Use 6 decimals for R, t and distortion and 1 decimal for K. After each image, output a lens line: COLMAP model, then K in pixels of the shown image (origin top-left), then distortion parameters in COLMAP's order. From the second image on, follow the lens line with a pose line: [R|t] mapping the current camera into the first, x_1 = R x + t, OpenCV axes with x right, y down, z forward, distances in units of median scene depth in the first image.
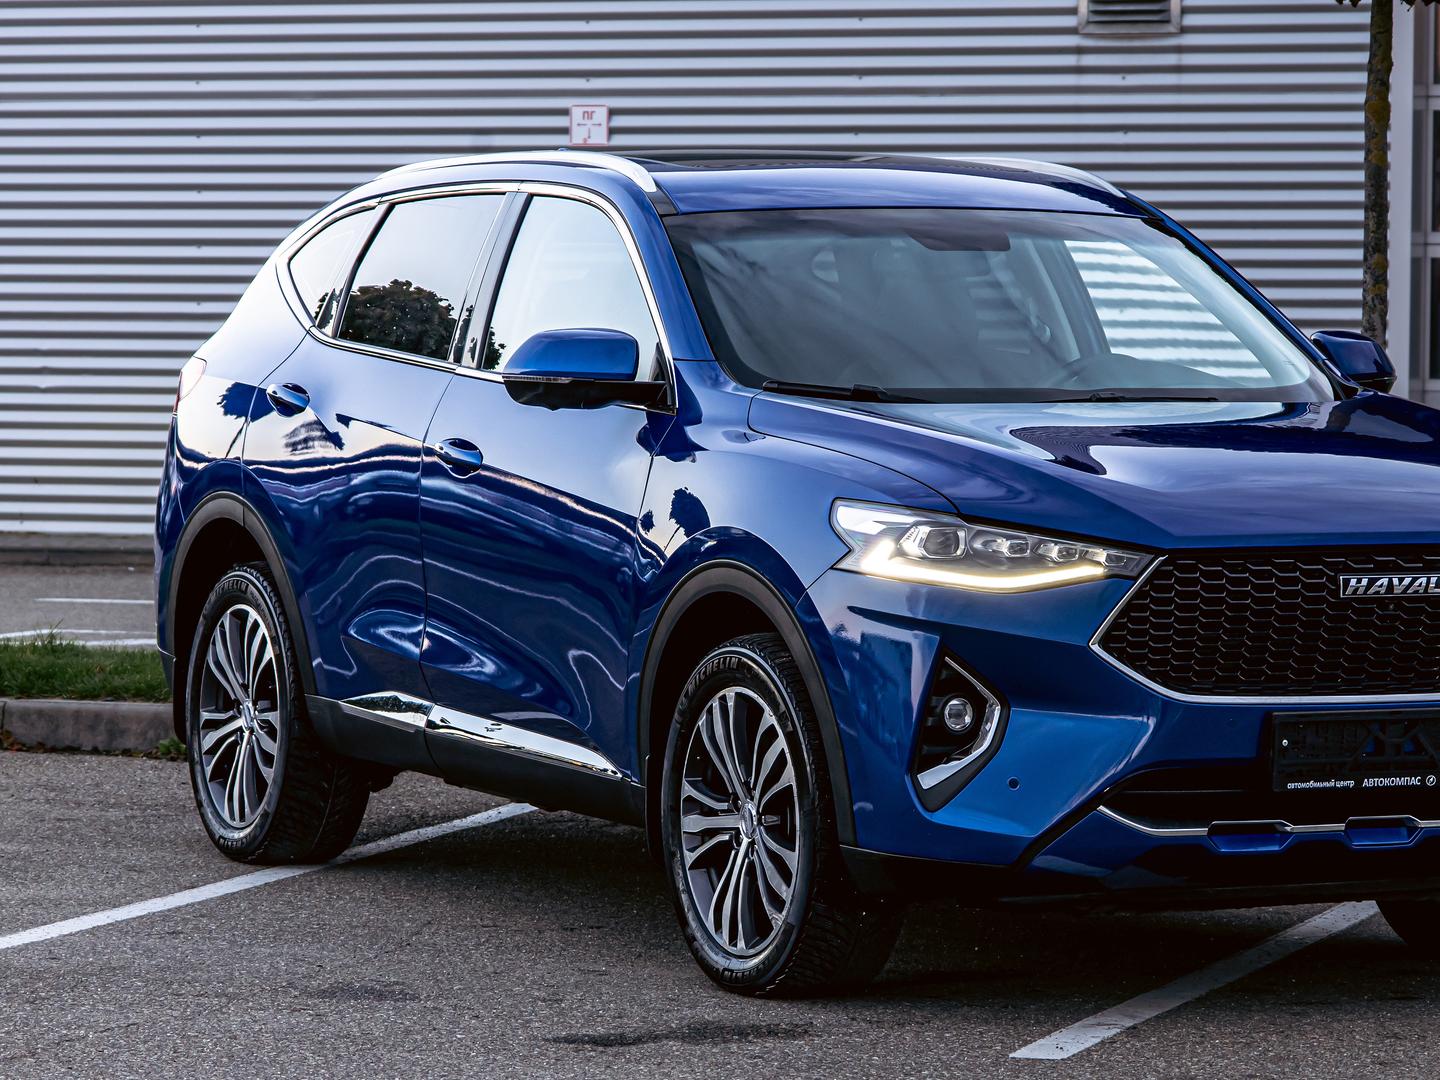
lens RADIAL K [[5241.0, 0, 720.0], [0, 5241.0, 540.0], [0, 0, 1]] dist [-0.110692, 2.808949]
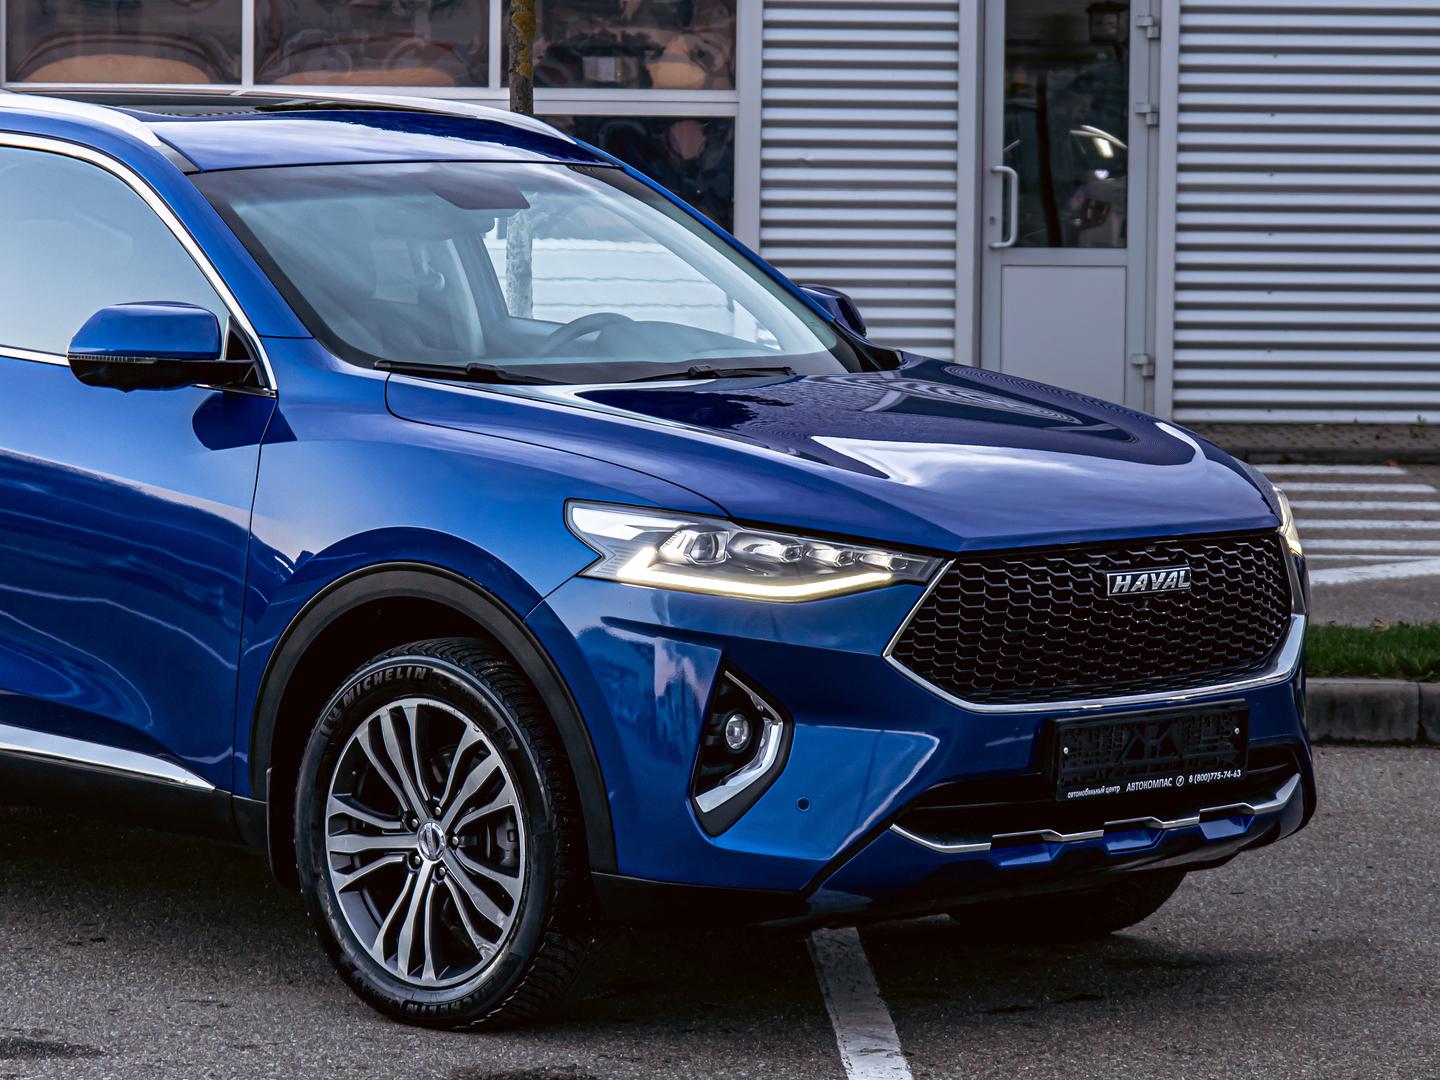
lens RADIAL K [[5241.0, 0, 720.0], [0, 5241.0, 540.0], [0, 0, 1]] dist [-0.110692, 2.808949]
pose [[0.954656, -0.021578, 0.296929, -0.231257], [0.012036, 0.999352, 0.033926, -0.032338], [-0.297469, -0.028814, 0.954297, 0.103900]]
